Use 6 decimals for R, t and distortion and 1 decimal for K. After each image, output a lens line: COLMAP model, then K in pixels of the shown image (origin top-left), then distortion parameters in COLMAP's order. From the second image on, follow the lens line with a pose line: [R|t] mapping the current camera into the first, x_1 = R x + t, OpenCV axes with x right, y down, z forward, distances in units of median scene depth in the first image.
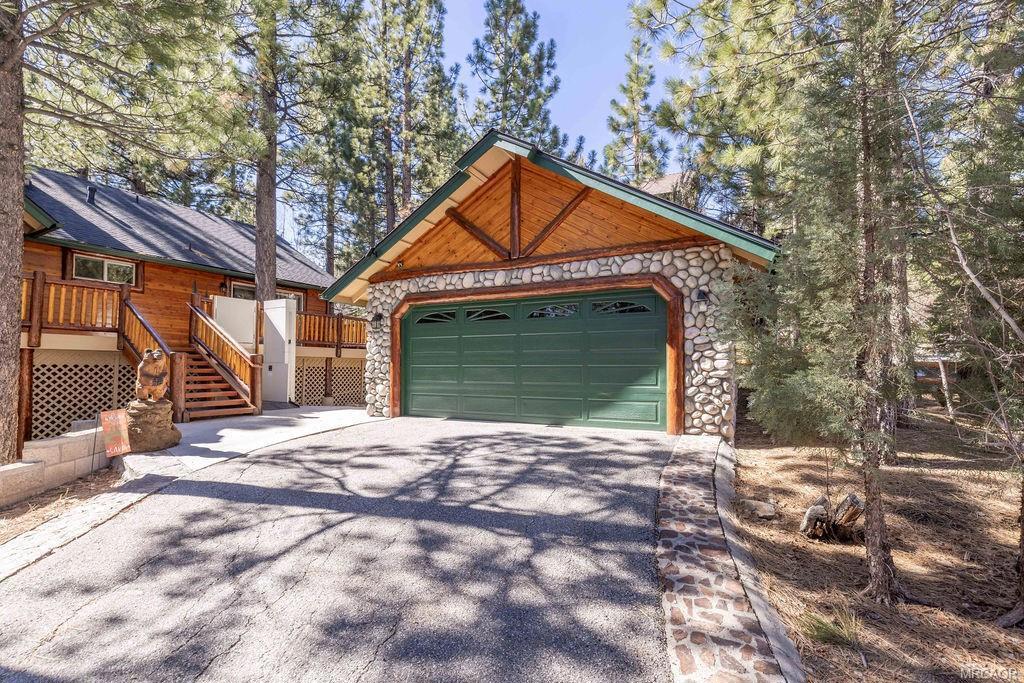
lens RADIAL K [[434.2, 0, 513.2], [0, 434.2, 353.5], [0, 0, 1]] dist [0.000215, 0.000078]
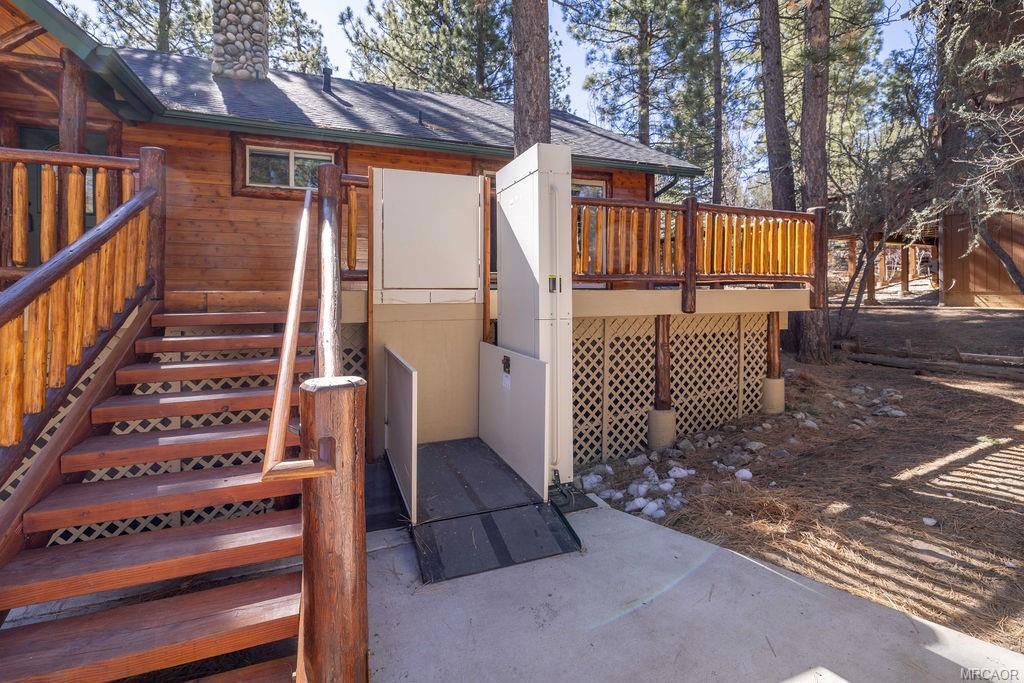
lens RADIAL K [[434.5, 0, 506.6], [0, 434.5, 294.4], [0, 0, 1]] dist [-0.000413, -0.000119]
pose [[0.767301, -0.005073, -0.641267, -0.345895], [0.029340, 0.999199, 0.027203, -0.029195], [0.640616, -0.039688, 0.766835, 0.747506]]
